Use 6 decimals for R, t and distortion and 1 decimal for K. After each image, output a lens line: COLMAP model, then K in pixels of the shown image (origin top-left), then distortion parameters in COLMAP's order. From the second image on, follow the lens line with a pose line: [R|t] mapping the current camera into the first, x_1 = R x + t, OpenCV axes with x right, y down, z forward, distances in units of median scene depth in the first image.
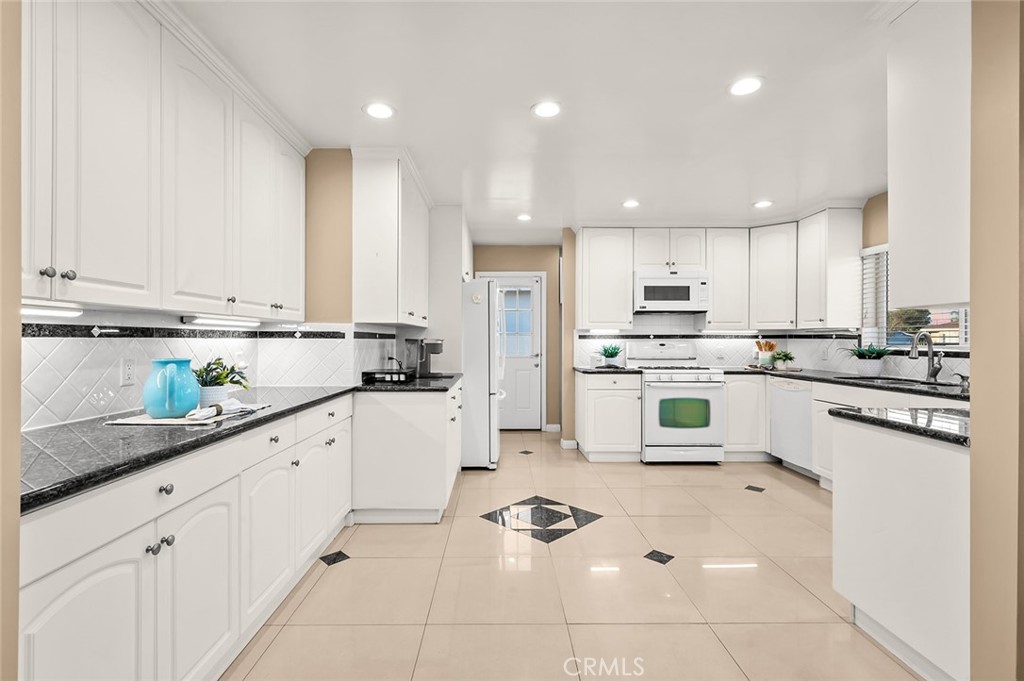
lens RADIAL K [[464.8, 0, 503.1], [0, 464.8, 338.8], [0, 0, 1]] dist [0.000460, -0.000031]
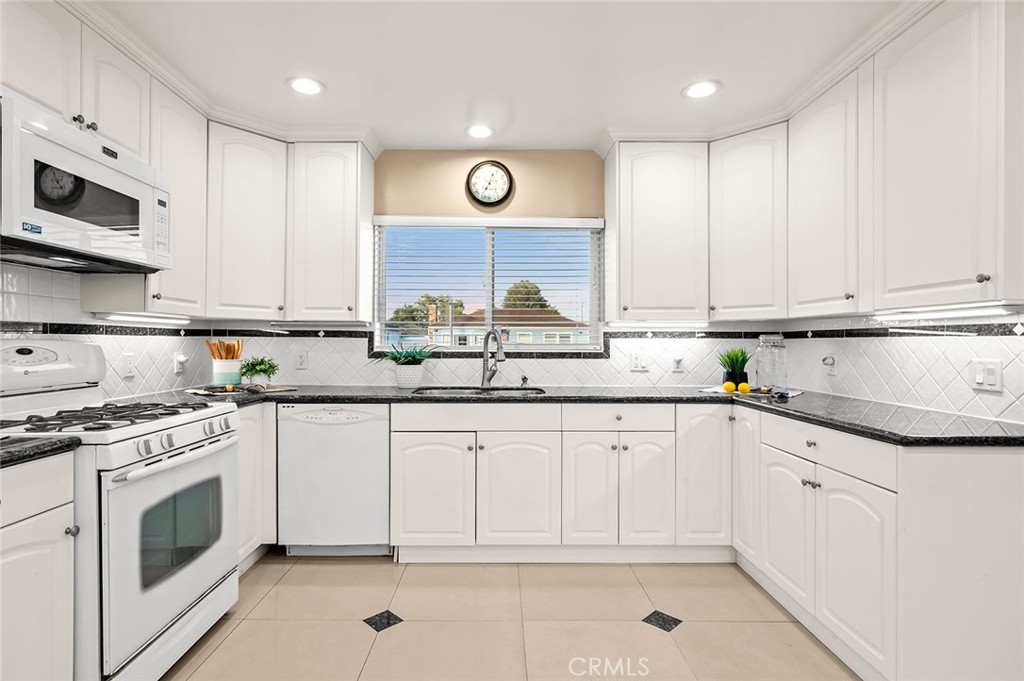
lens RADIAL K [[513.1, 0, 500.1], [0, 513.1, 341.2], [0, 0, 1]] dist [-0.001006, -0.000160]
pose [[0.006676, -0.000451, 0.999978, -0.032124], [-0.004066, 0.999992, 0.000478, 0.004402], [-0.999969, -0.004069, 0.006674, 0.718519]]
